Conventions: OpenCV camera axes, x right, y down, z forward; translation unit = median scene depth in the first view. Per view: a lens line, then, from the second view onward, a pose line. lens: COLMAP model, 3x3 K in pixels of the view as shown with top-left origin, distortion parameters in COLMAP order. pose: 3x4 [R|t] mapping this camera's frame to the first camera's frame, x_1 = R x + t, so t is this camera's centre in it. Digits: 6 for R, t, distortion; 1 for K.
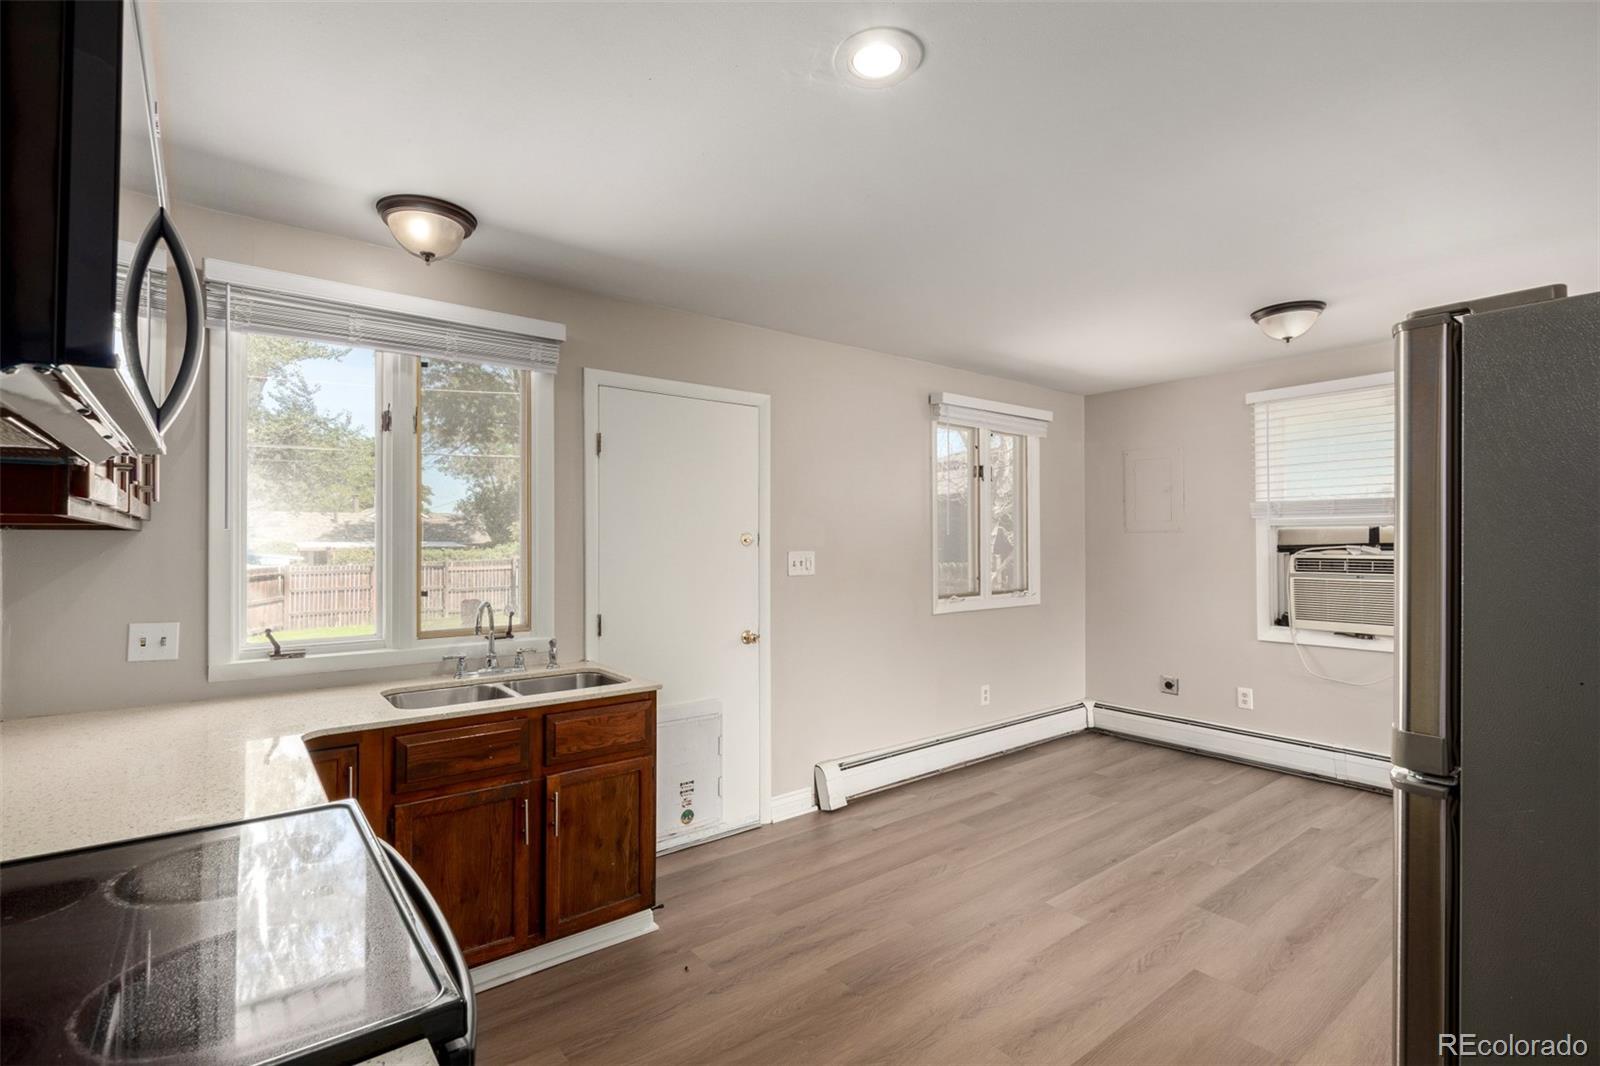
lens RADIAL K [[737.1, 0, 789.0], [0, 737.1, 536.4], [0, 0, 1]] dist [0.003969, -0.001627]
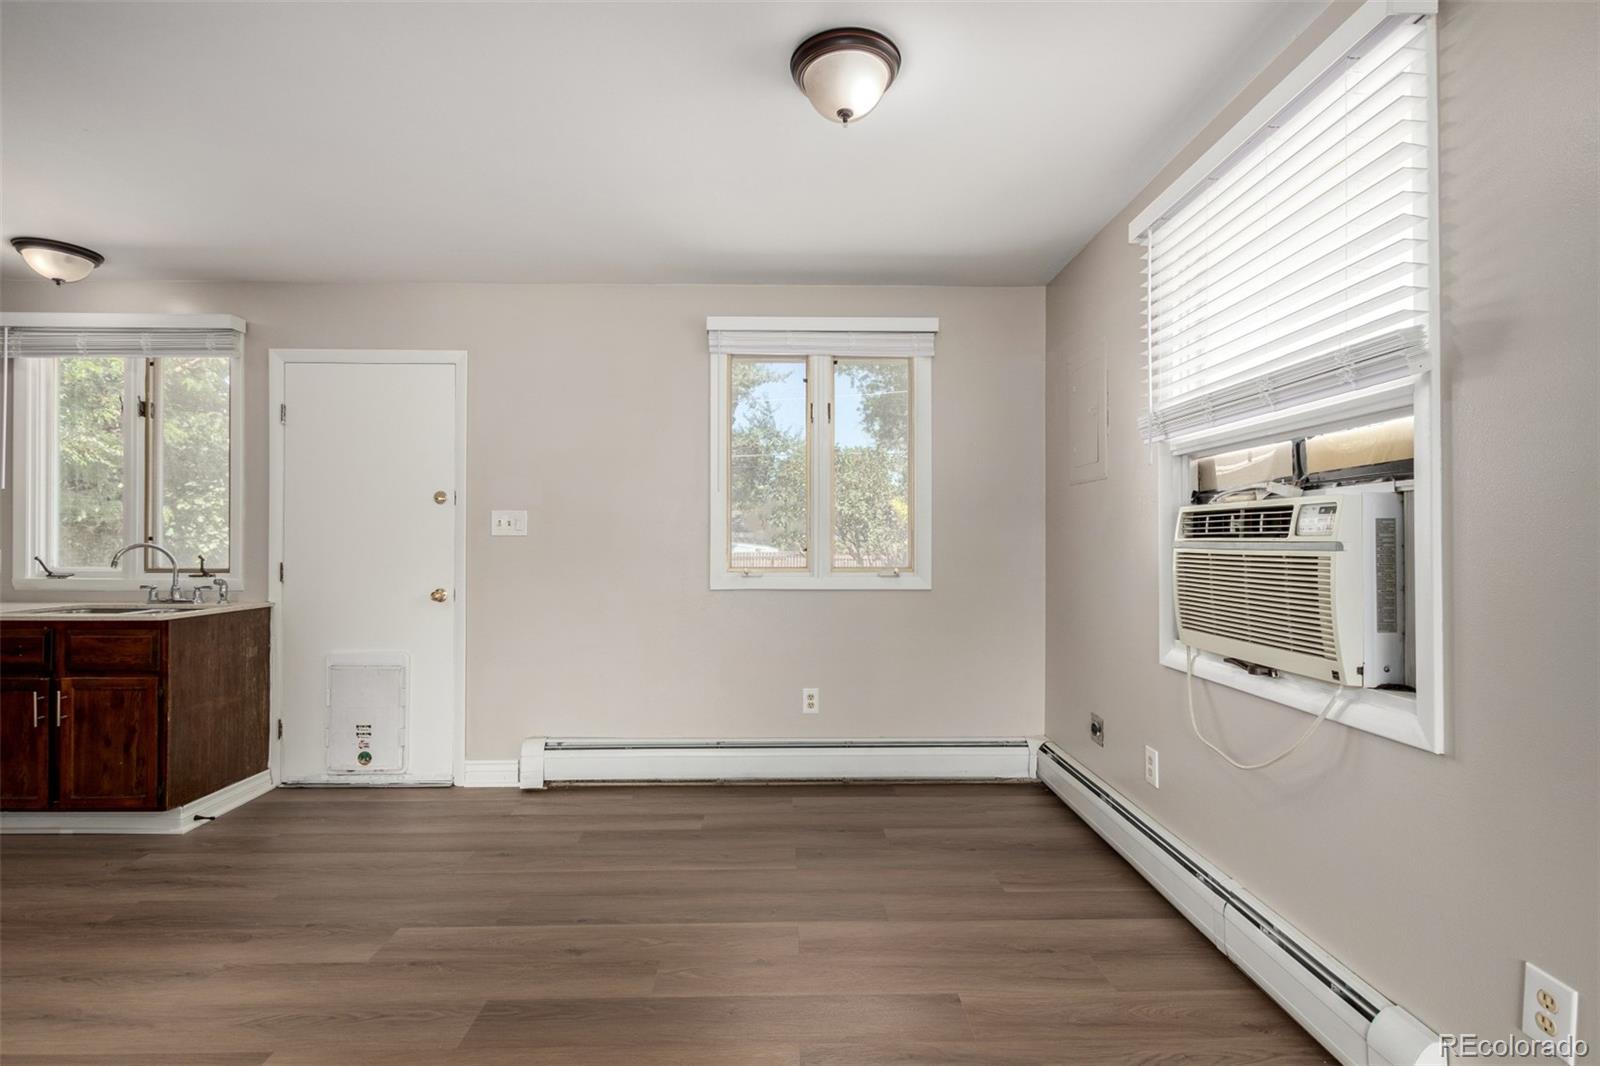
lens RADIAL K [[737.1, 0, 801.6], [0, 737.1, 535.1], [0, 0, 1]] dist [0.003969, -0.001627]
pose [[0.800011, 0.000861, -0.599985, 0.923058], [0.000191, 0.999999, 0.001688, 0.052320], [0.599986, -0.001465, 0.800009, 0.484567]]
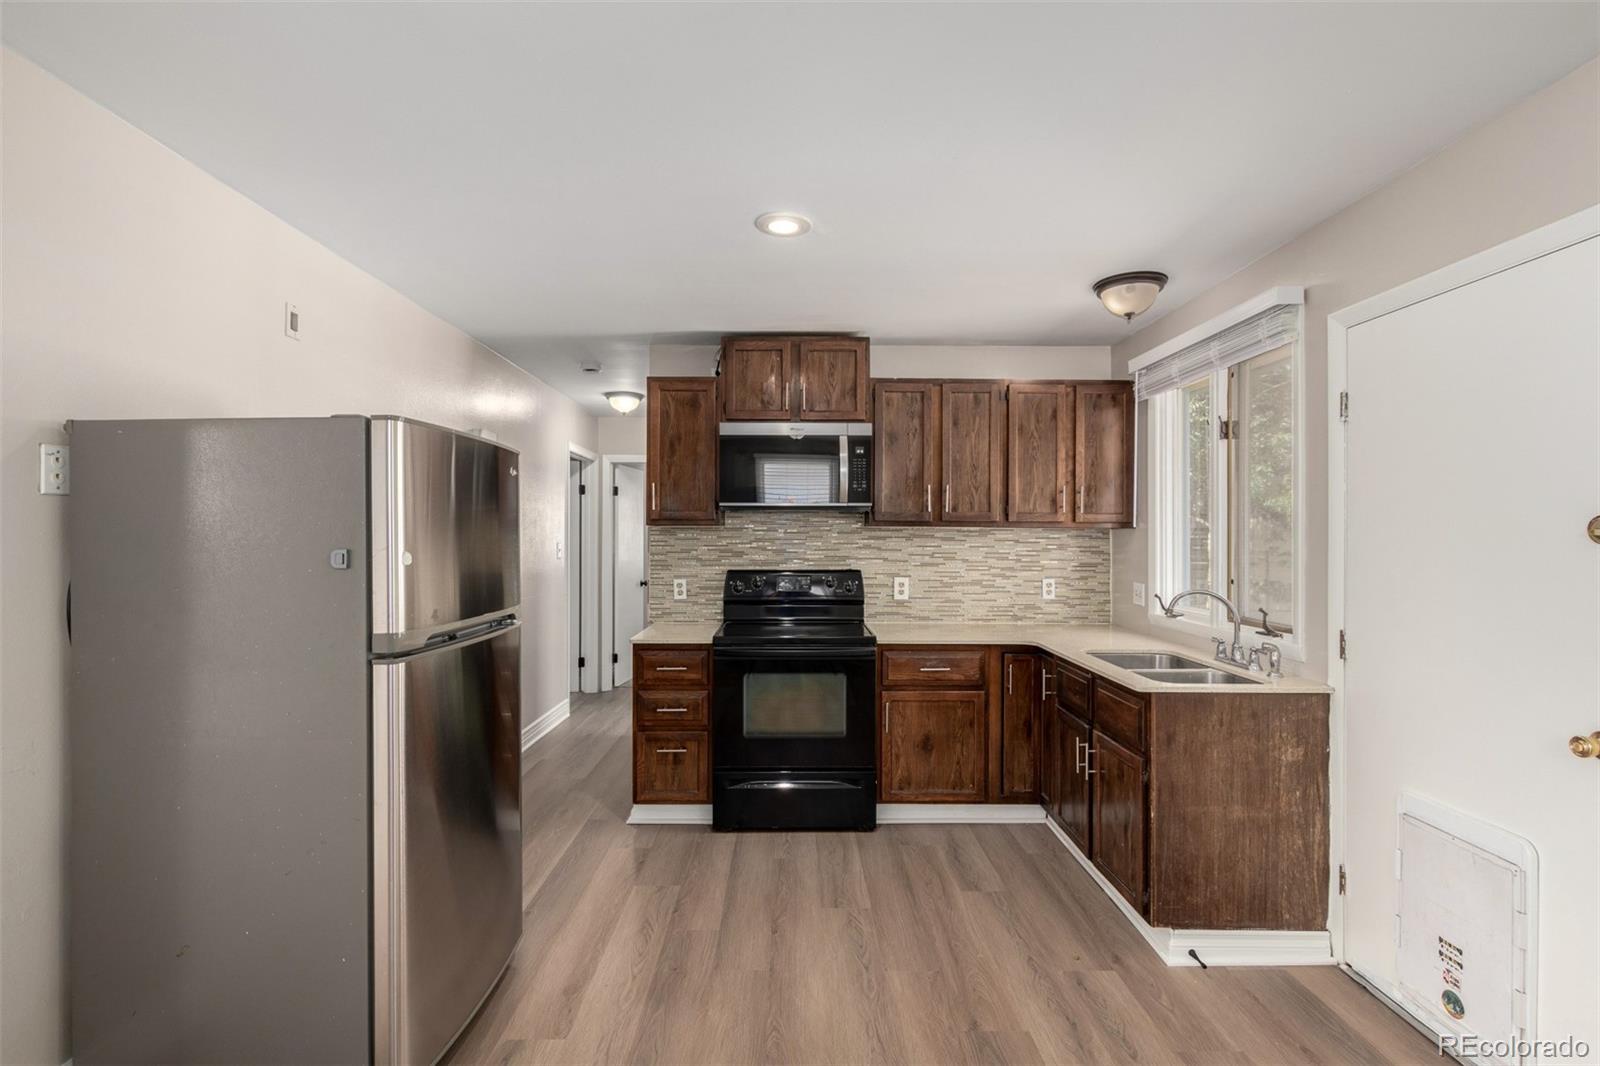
lens RADIAL K [[737.1, 0, 789.6], [0, 737.1, 532.8], [0, 0, 1]] dist [0.003969, -0.001627]
pose [[-0.610790, -0.003829, -0.791783, 0.597809], [0.002999, 0.999970, -0.007149, 0.007544], [0.791787, -0.006741, -0.610760, 0.867463]]
